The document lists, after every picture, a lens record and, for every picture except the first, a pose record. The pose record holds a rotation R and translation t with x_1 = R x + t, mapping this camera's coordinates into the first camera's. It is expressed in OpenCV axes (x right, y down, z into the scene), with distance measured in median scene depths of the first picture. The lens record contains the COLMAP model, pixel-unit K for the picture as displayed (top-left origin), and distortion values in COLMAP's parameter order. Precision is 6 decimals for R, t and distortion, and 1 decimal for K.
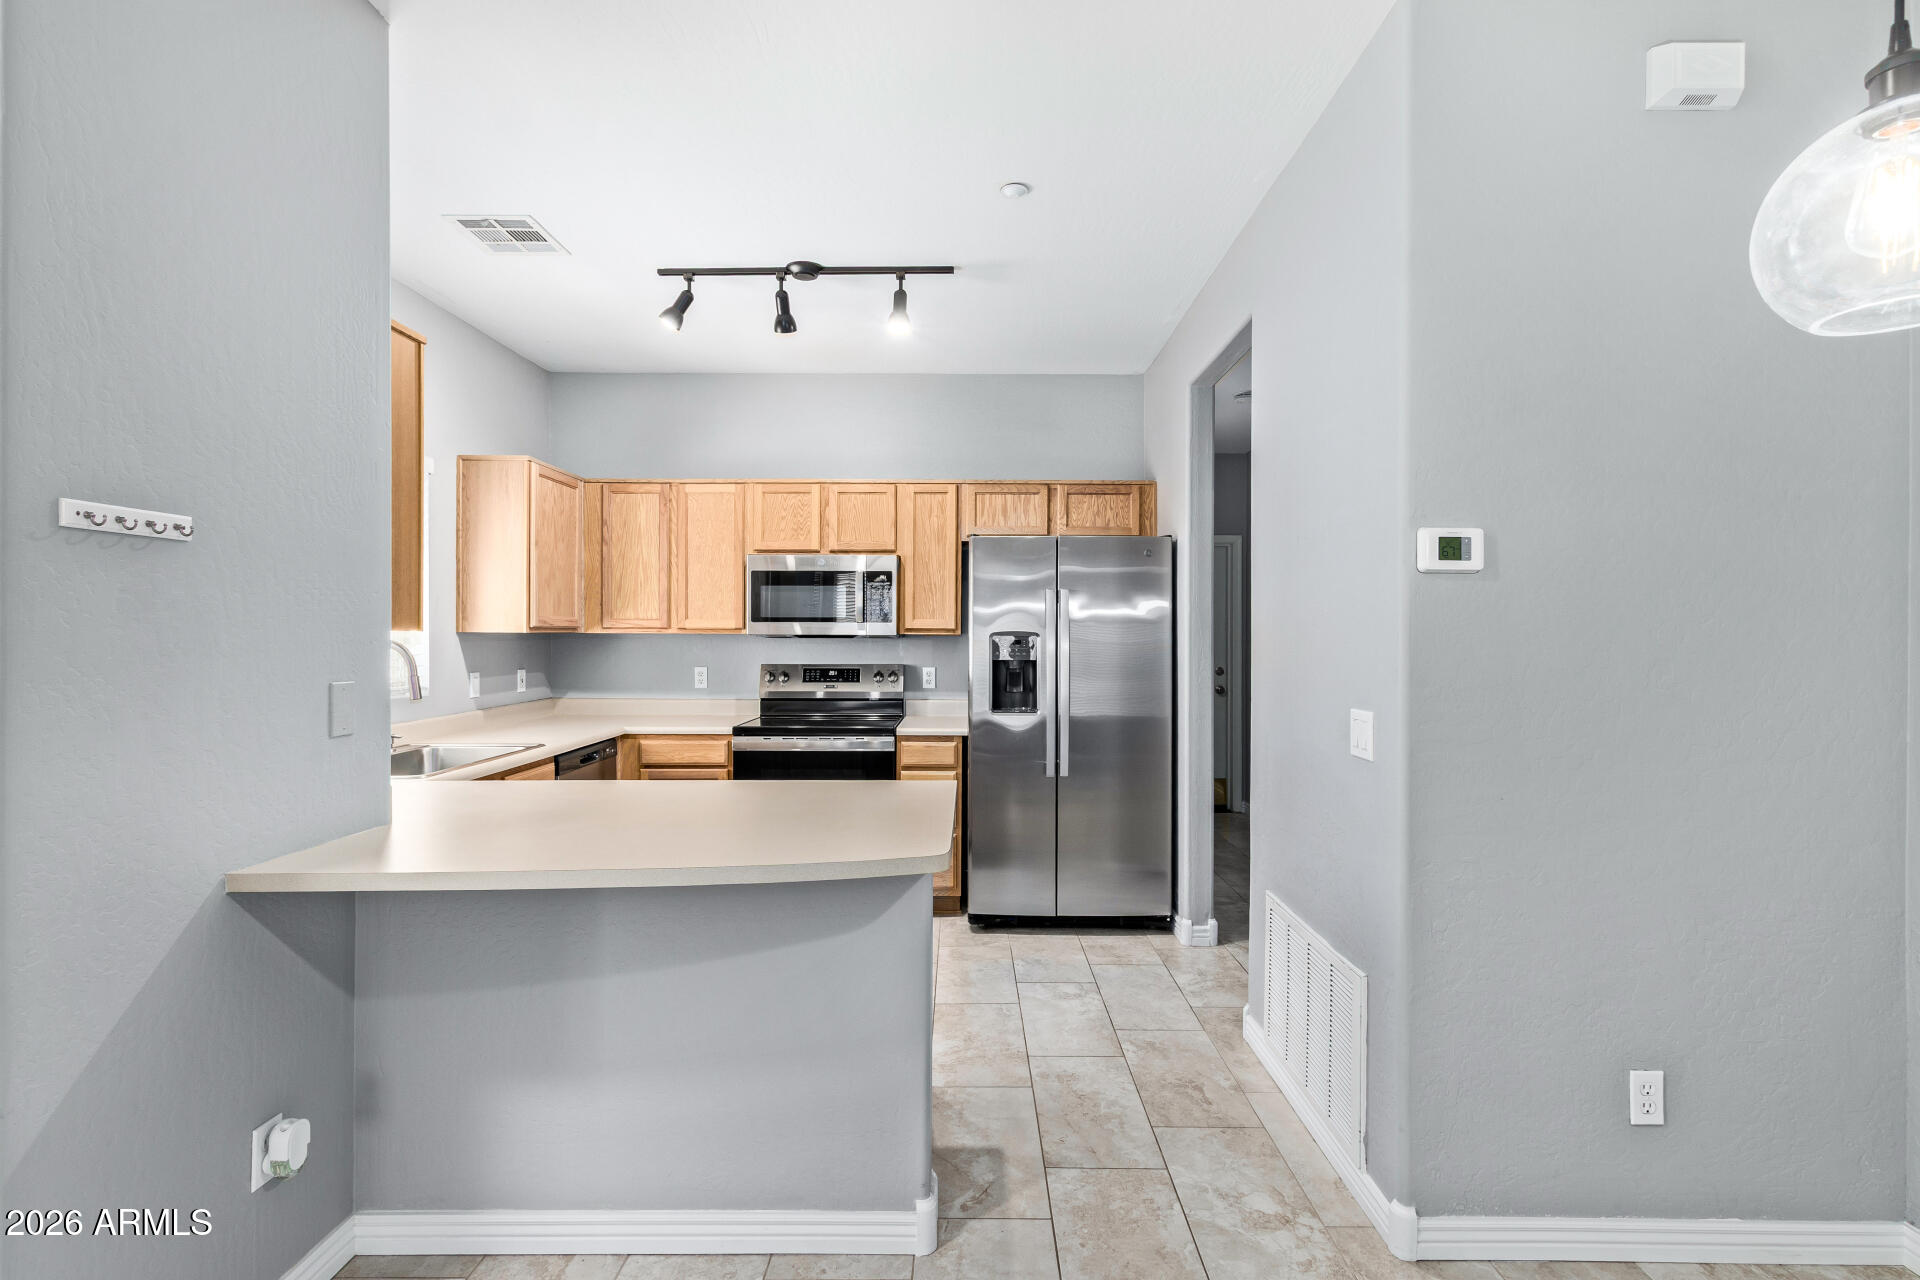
lens RADIAL K [[902.4, 0, 964.1], [0, 902.4, 633.7], [0, 0, 1]] dist [0.002002, -0.000192]
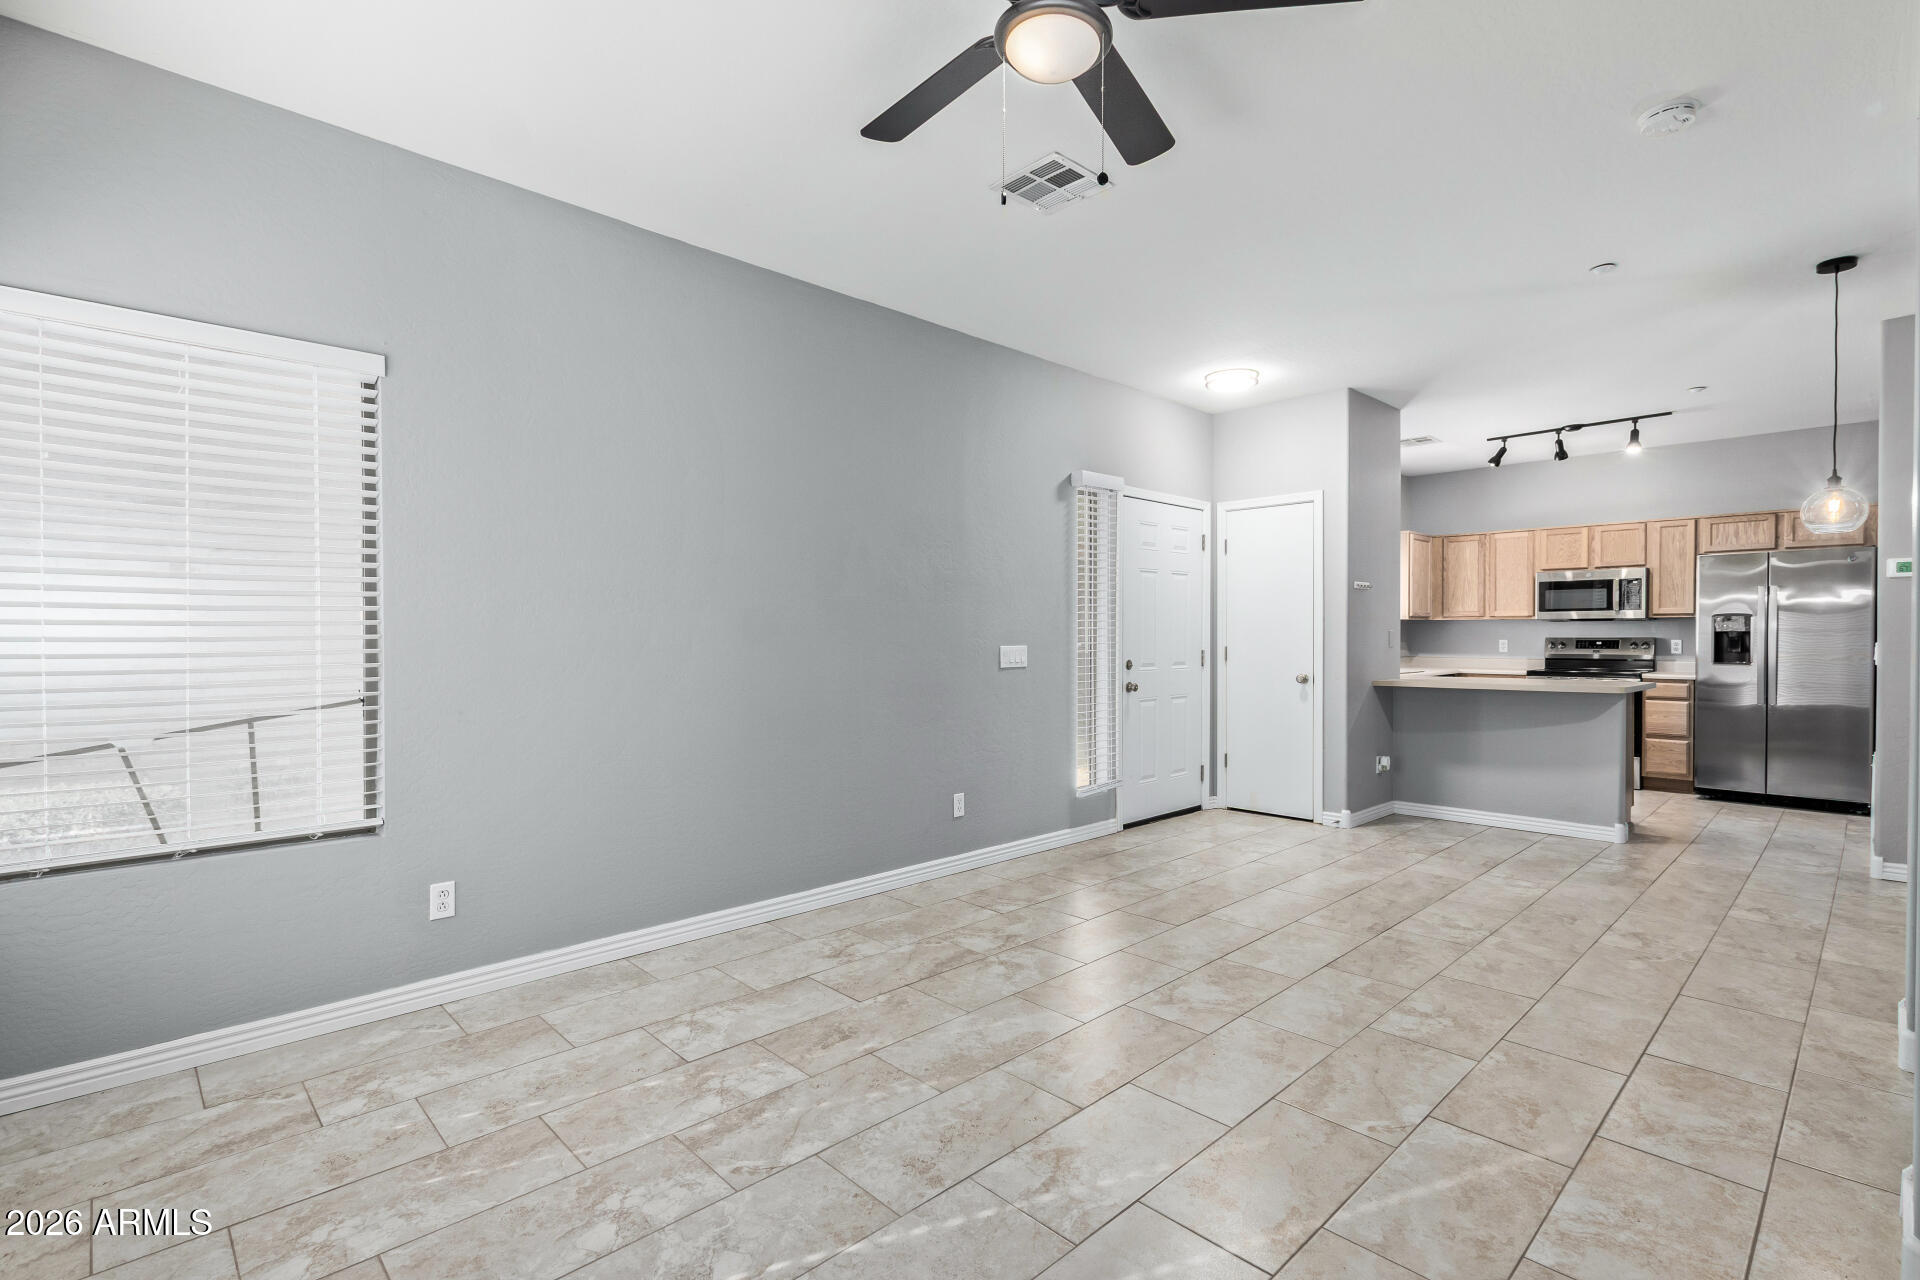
lens RADIAL K [[890.7, 0, 960.0], [0, 890.7, 640.0], [0, 0, 1]] dist [0.015842, -0.008913]
pose [[0.698754, 0.001083, -0.715362, 0.215729], [0.002162, 0.999991, 0.003626, 0.032633], [0.715359, -0.004080, 0.698745, -0.990492]]
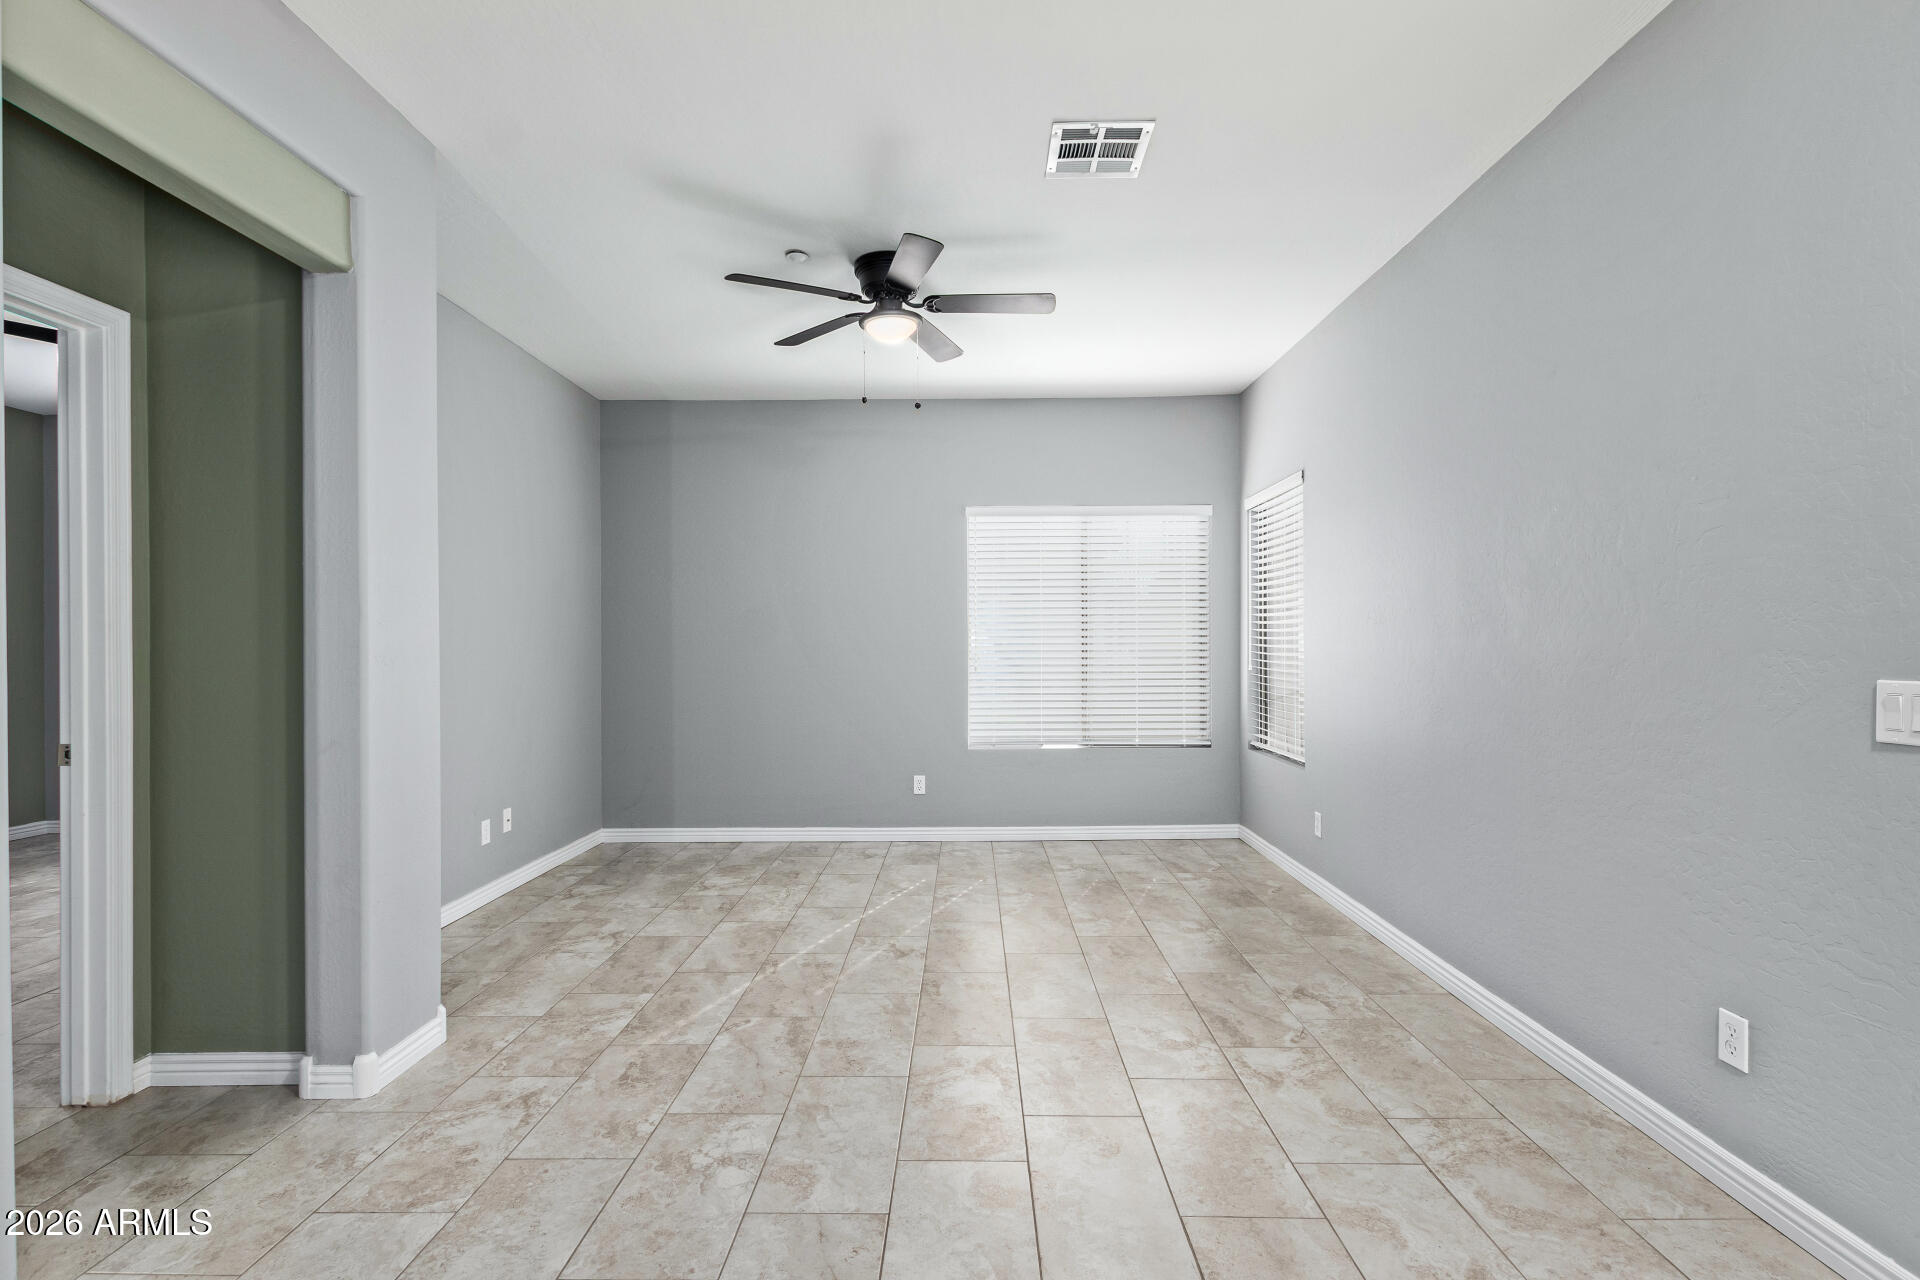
lens RADIAL K [[893.6, 0, 965.7], [0, 893.6, 647.2], [0, 0, 1]] dist [0.001733, -0.001246]
pose [[-0.999986, -0.000406, -0.005351, -0.135623], [-0.000435, 0.999985, 0.005487, 0.028287], [0.005349, 0.005489, -0.999971, 0.171704]]
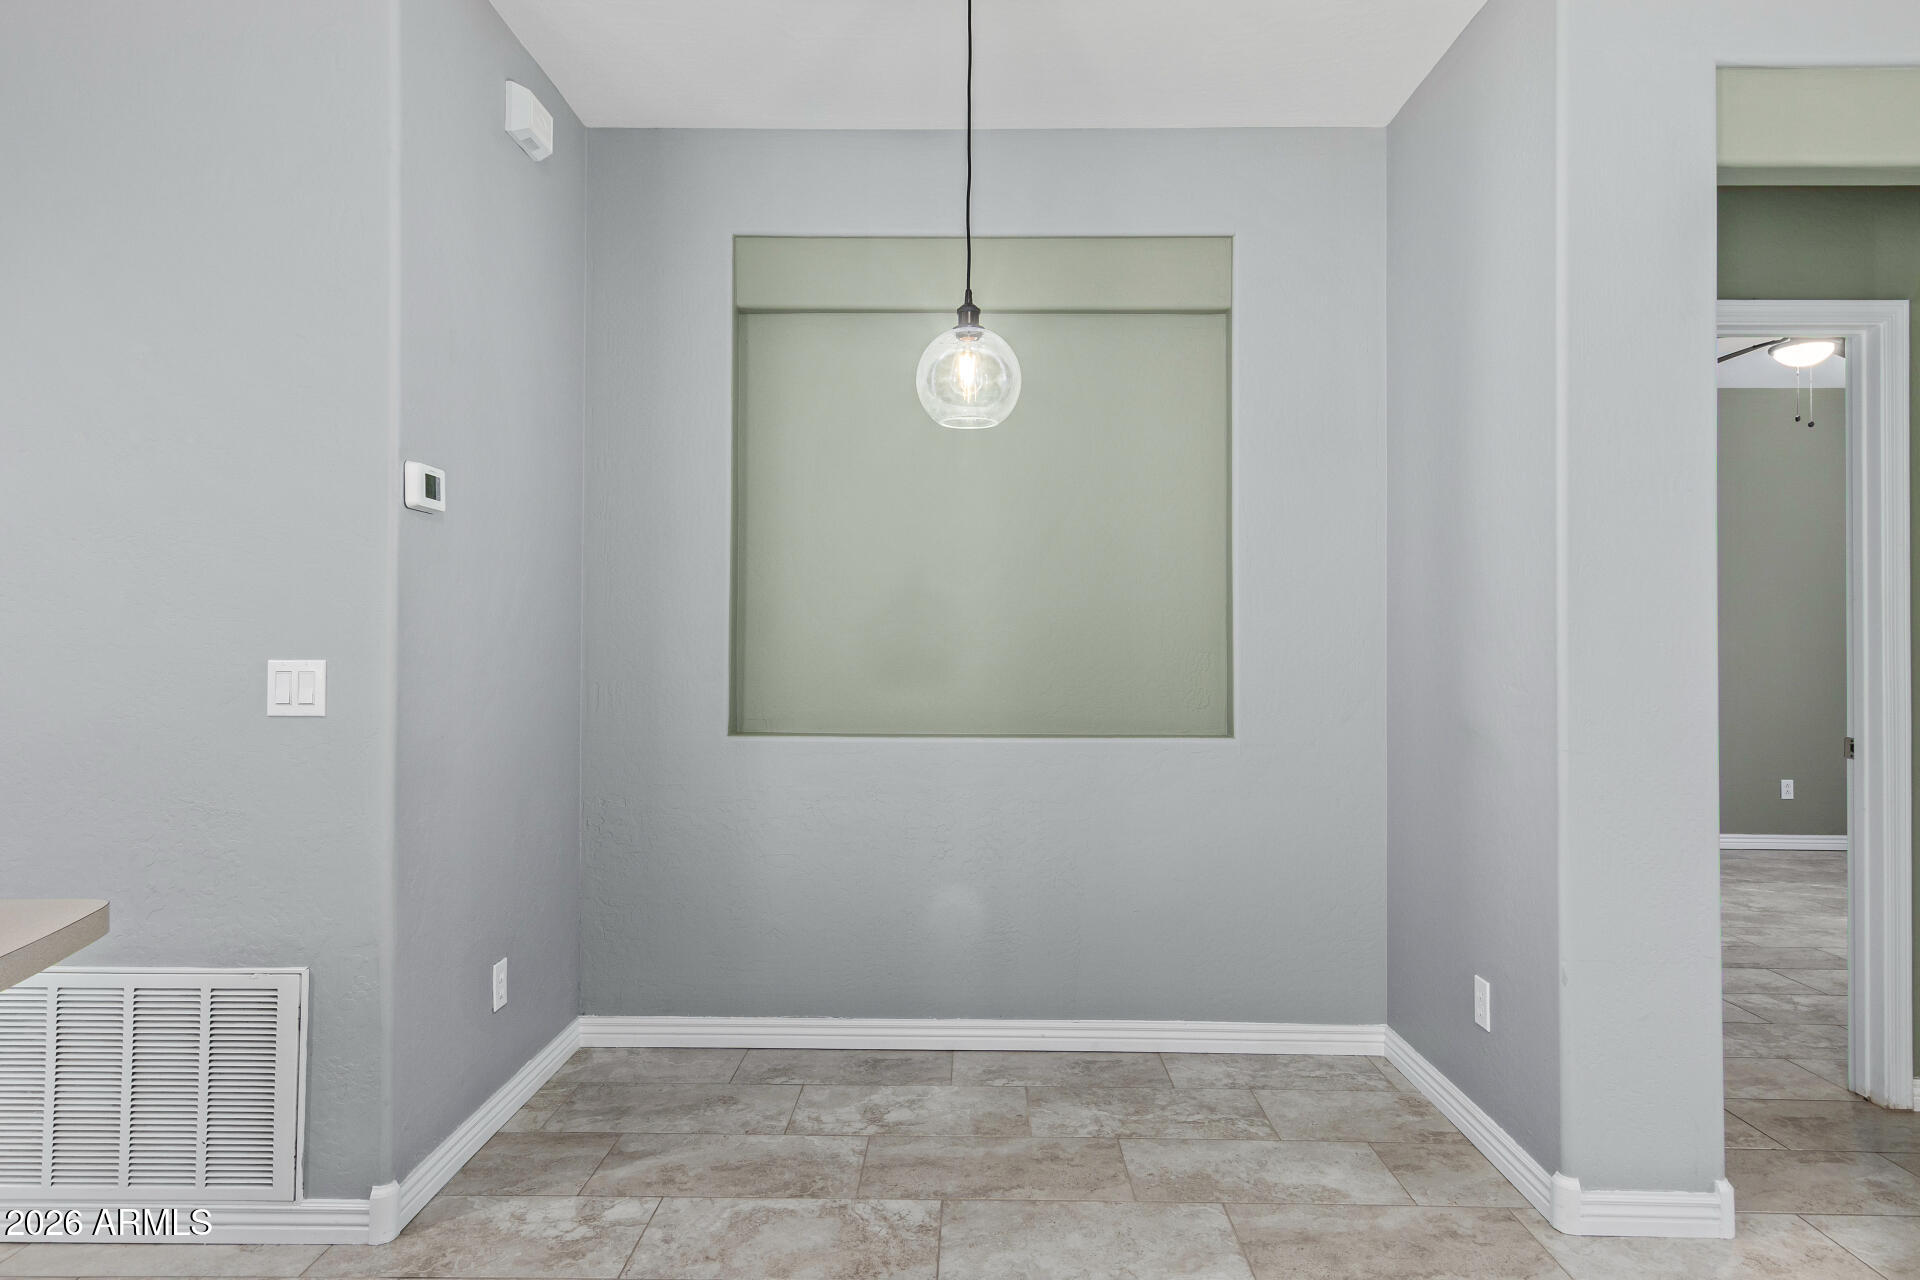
lens RADIAL K [[1120.3, 0, 962.5], [0, 1120.3, 621.7], [0, 0, 1]] dist [0.017056, -0.001155]
pose [[0.003778, 0.011474, 0.999927, -0.302128], [-0.004418, 0.999925, -0.011457, 0.028407], [-0.999983, -0.004374, 0.003828, 0.179484]]
